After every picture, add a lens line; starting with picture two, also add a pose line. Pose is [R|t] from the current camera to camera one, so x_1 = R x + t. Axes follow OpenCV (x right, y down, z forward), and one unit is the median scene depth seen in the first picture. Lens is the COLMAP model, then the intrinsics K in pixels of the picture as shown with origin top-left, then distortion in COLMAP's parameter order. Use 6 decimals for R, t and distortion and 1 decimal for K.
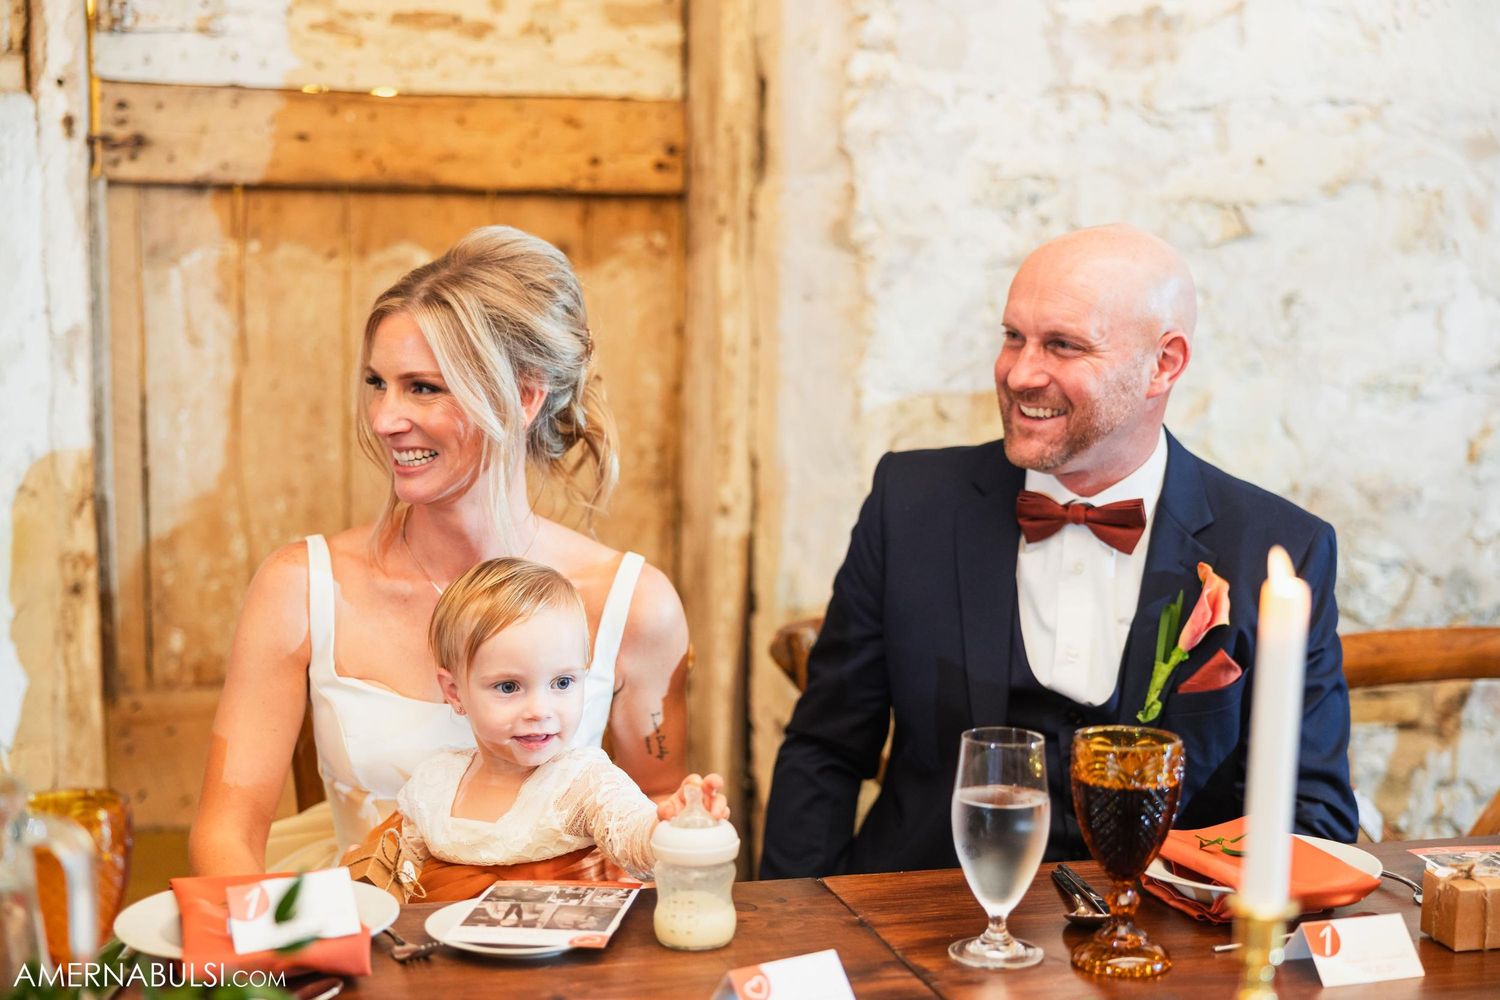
lens RADIAL K [[2222.5, 0, 751.5], [0, 2222.5, 497.1], [0, 0, 1]] dist [-0.022839, 0.000000]
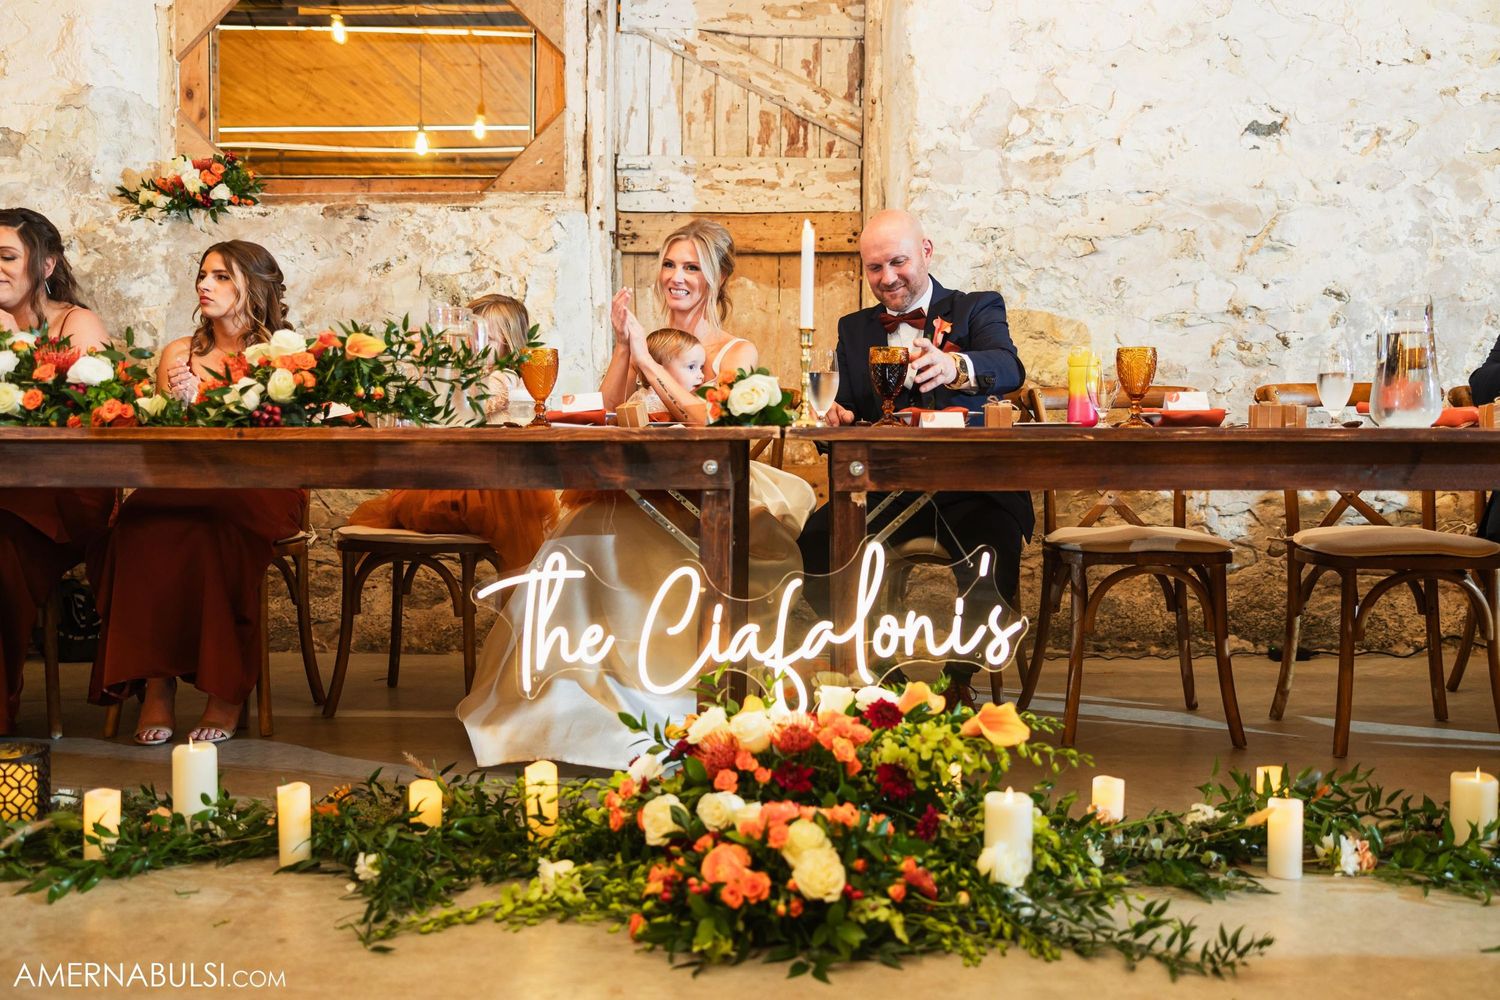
lens RADIAL K [[1301.8, 0, 767.4], [0, 1301.8, 485.1], [0, 0, 1]] dist [-0.009326, 0.024837]
pose [[0.962252, 0.002766, -0.272144, 0.259246], [-0.020500, 0.997844, -0.062340, 0.202206], [0.271385, 0.065566, 0.960235, -0.327509]]
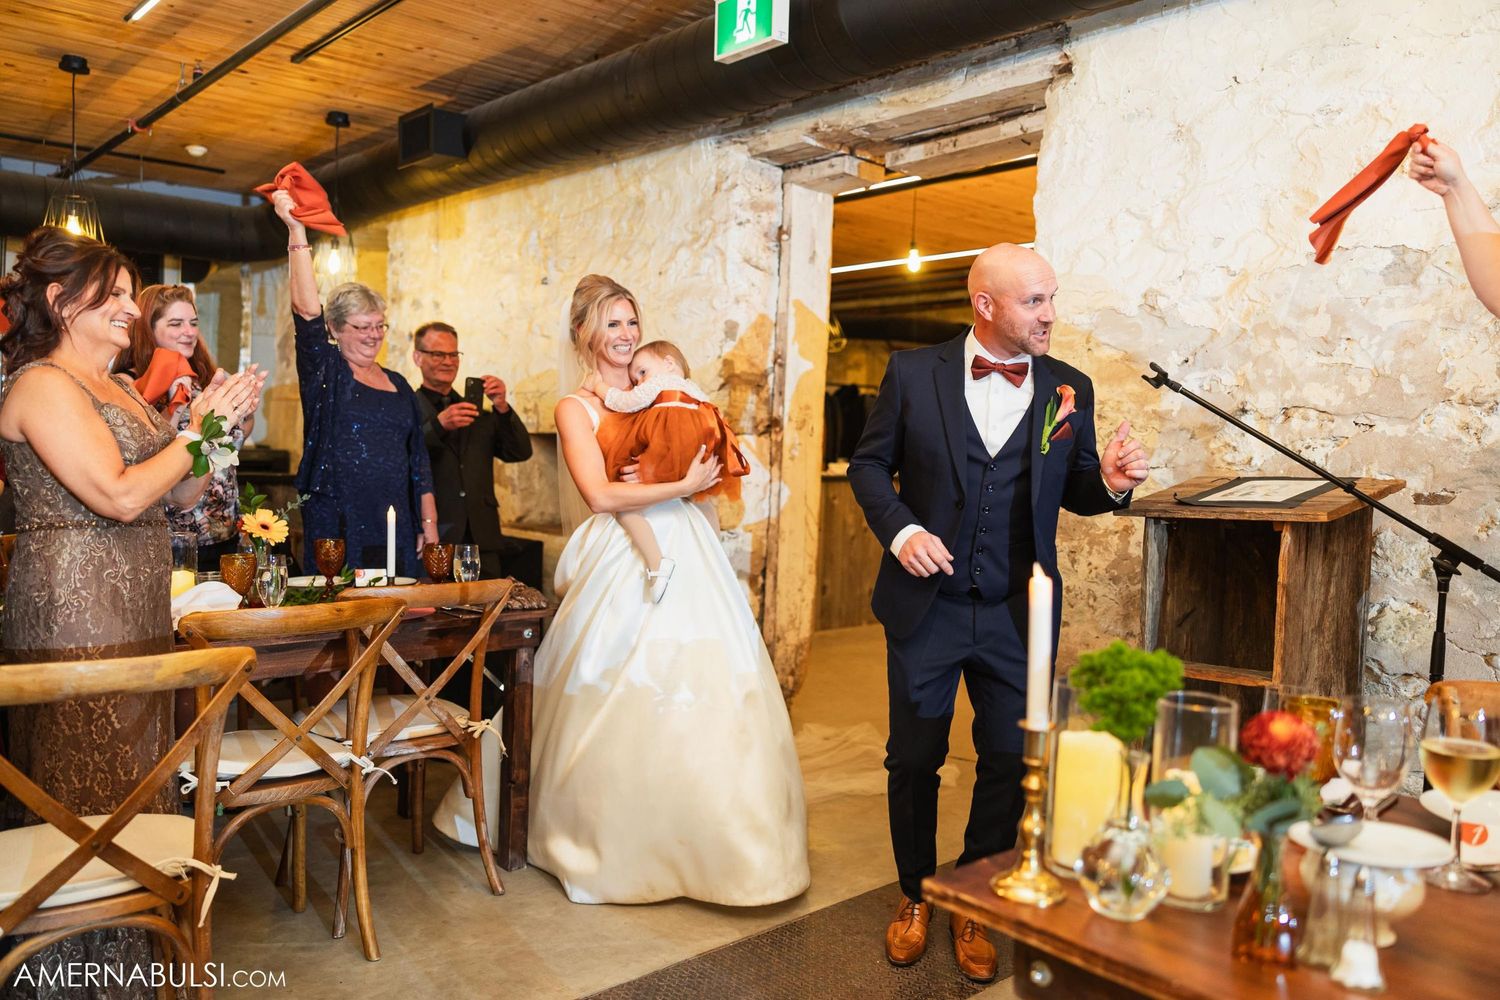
lens RADIAL K [[1158.0, 0, 751.6], [0, 1158.0, 476.7], [0, 0, 1]] dist [0.002398, 0.005459]
pose [[0.472486, 0.029141, -0.880857, -0.321034], [-0.112958, 0.993213, -0.027732, 0.017187], [0.874070, 0.112602, 0.472570, -0.086368]]
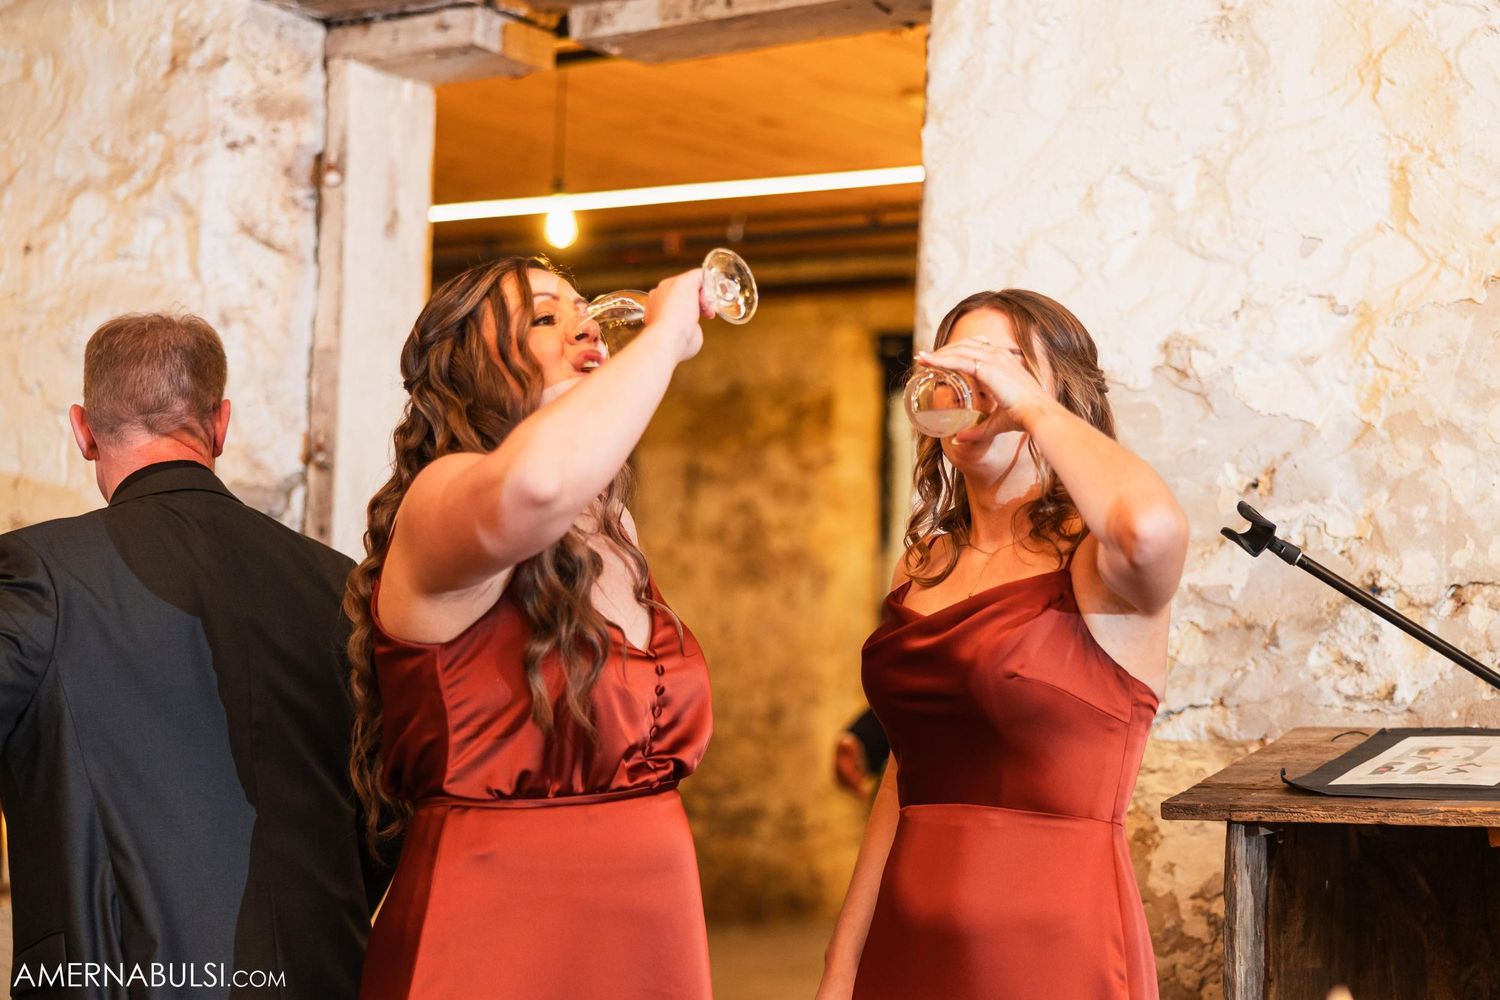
lens RADIAL K [[2655.1, 0, 792.3], [0, 2655.1, 454.3], [0, 0, 1]] dist [0.000814, 0.000000]
pose [[0.696038, -0.039239, -0.716932, -0.363242], [-0.085048, 0.986970, -0.136588, 0.003878], [0.712950, 0.156044, 0.683632, -0.194377]]
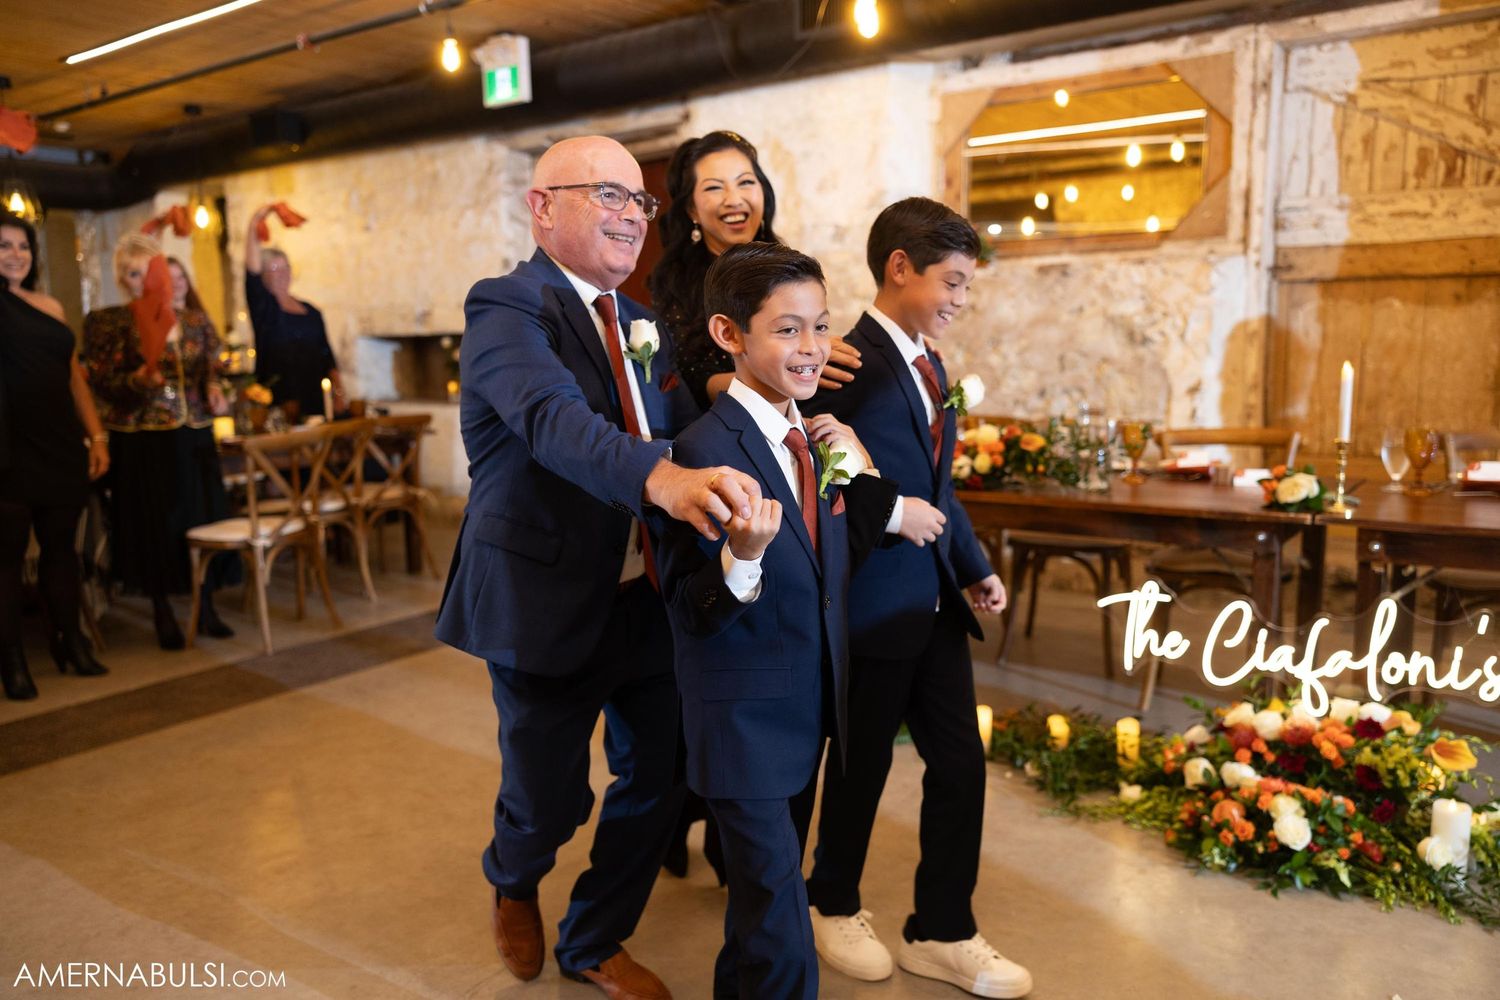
lens RADIAL K [[1158.0, 0, 759.9], [0, 1158.0, 523.4], [0, 0, 1]] dist [0.002398, 0.005459]
pose [[0.645987, 0.100759, -0.756669, 0.468710], [-0.050693, 0.994725, 0.089181, 0.077022], [0.761663, -0.019253, 0.647687, -0.540773]]
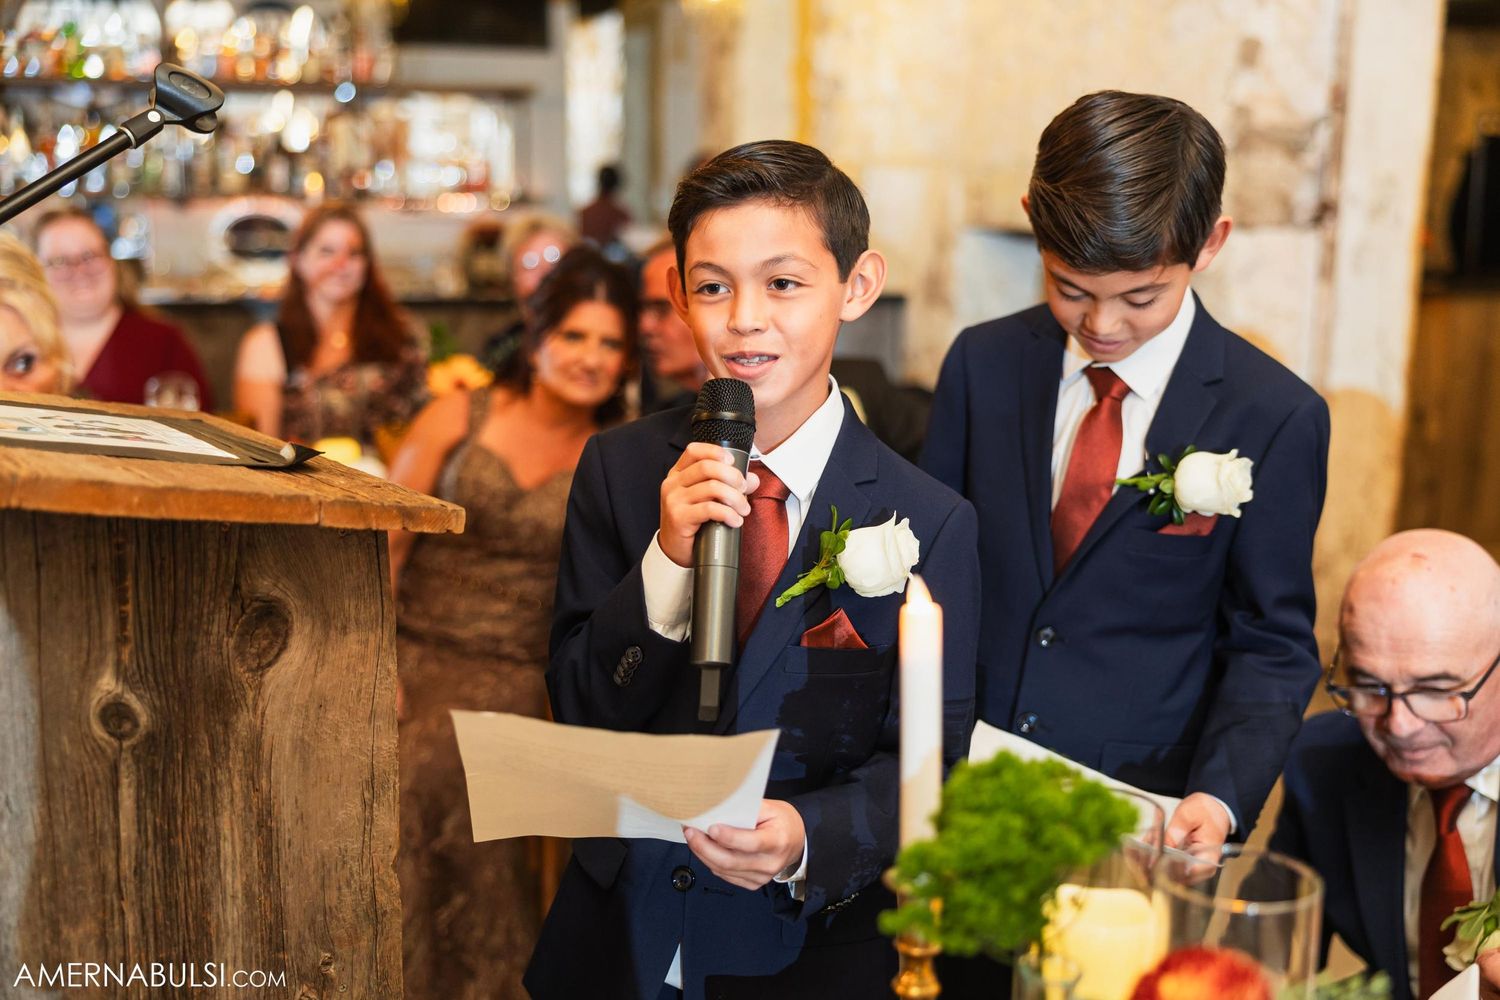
lens RADIAL K [[1740.7, 0, 745.2], [0, 1740.7, 456.4], [0, 0, 1]] dist [0.003803, 0.000000]
pose [[0.047168, 0.133480, -0.989928, -0.322275], [-0.108501, 0.985852, 0.127761, -0.031185], [0.992977, 0.101382, 0.060983, 0.132247]]
